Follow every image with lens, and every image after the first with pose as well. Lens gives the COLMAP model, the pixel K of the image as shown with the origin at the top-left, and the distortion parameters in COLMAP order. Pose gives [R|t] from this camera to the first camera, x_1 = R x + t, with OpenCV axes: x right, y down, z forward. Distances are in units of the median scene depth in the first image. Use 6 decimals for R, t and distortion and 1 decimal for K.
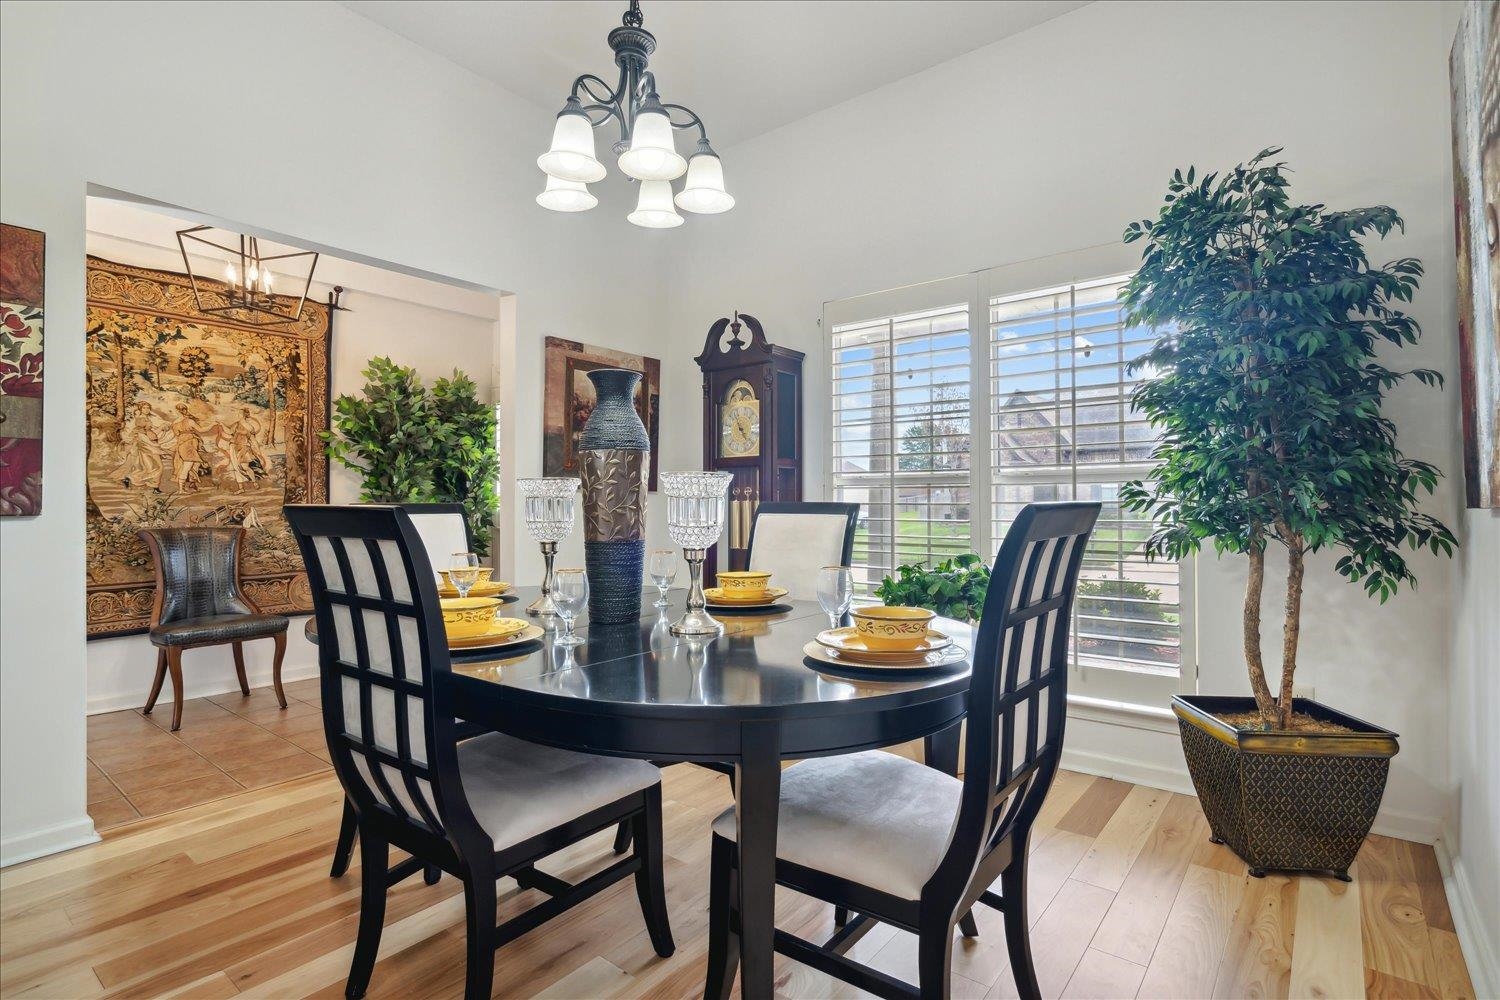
lens RADIAL K [[724.5, 0, 749.2], [0, 724.5, 496.7], [0, 0, 1]] dist [0.000658, -0.000065]
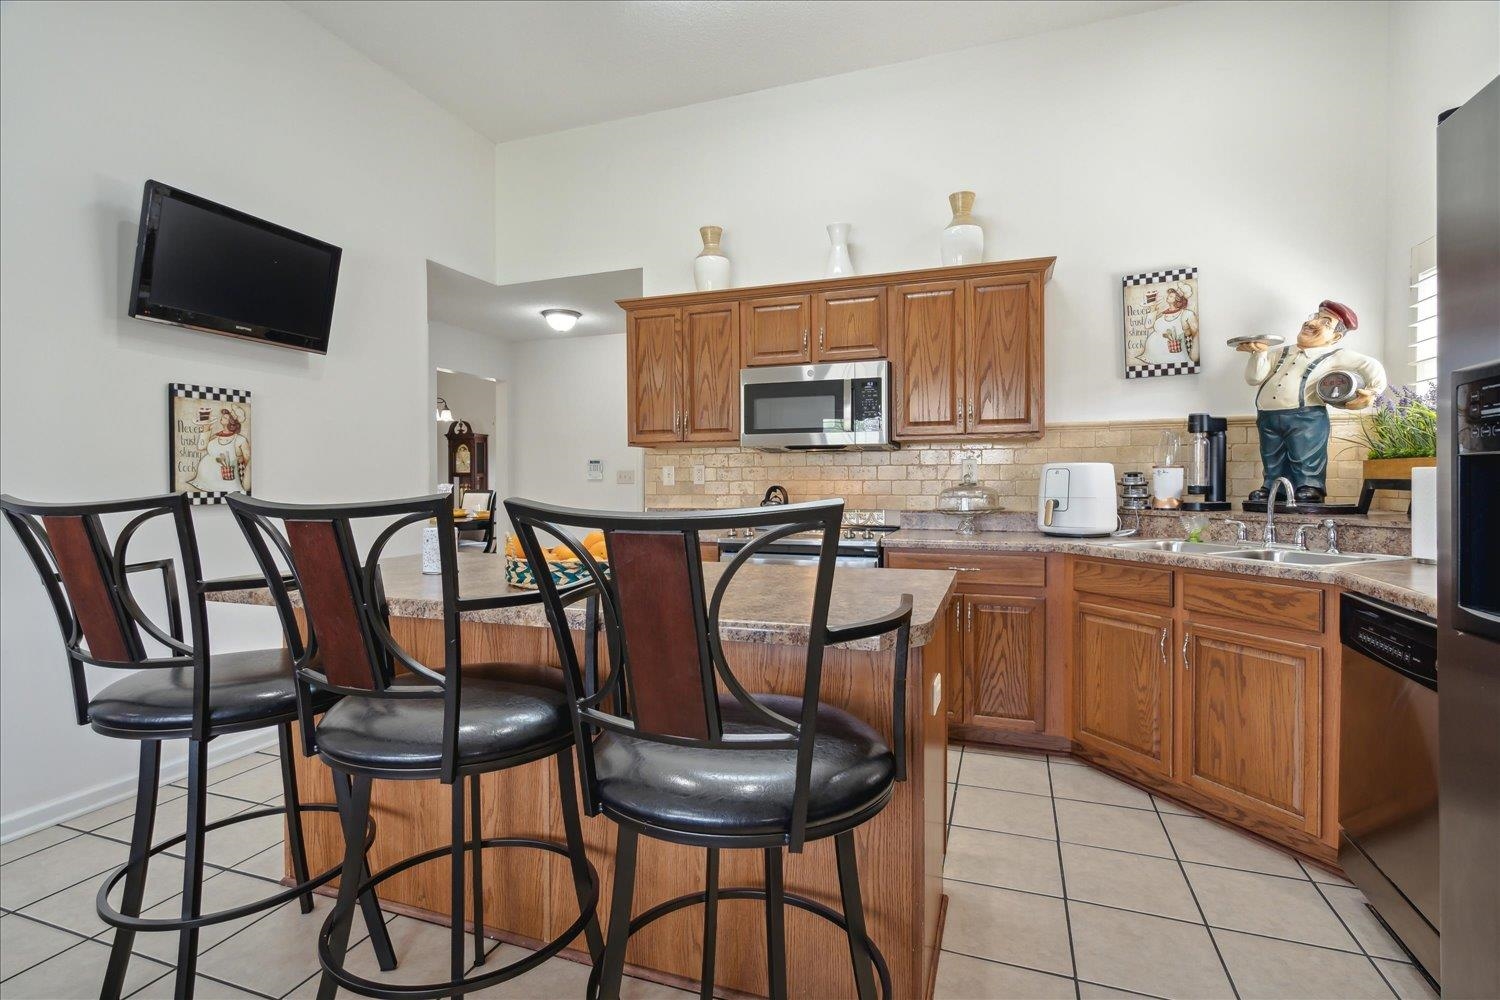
lens RADIAL K [[721.5, 0, 741.4], [0, 721.5, 494.3], [0, 0, 1]] dist [-0.003392, 0.000281]
pose [[0.952088, -0.011651, 0.305601, 0.145284], [0.004235, 0.999681, 0.024919, -0.033921], [-0.305794, -0.022431, 0.951834, -1.791542]]
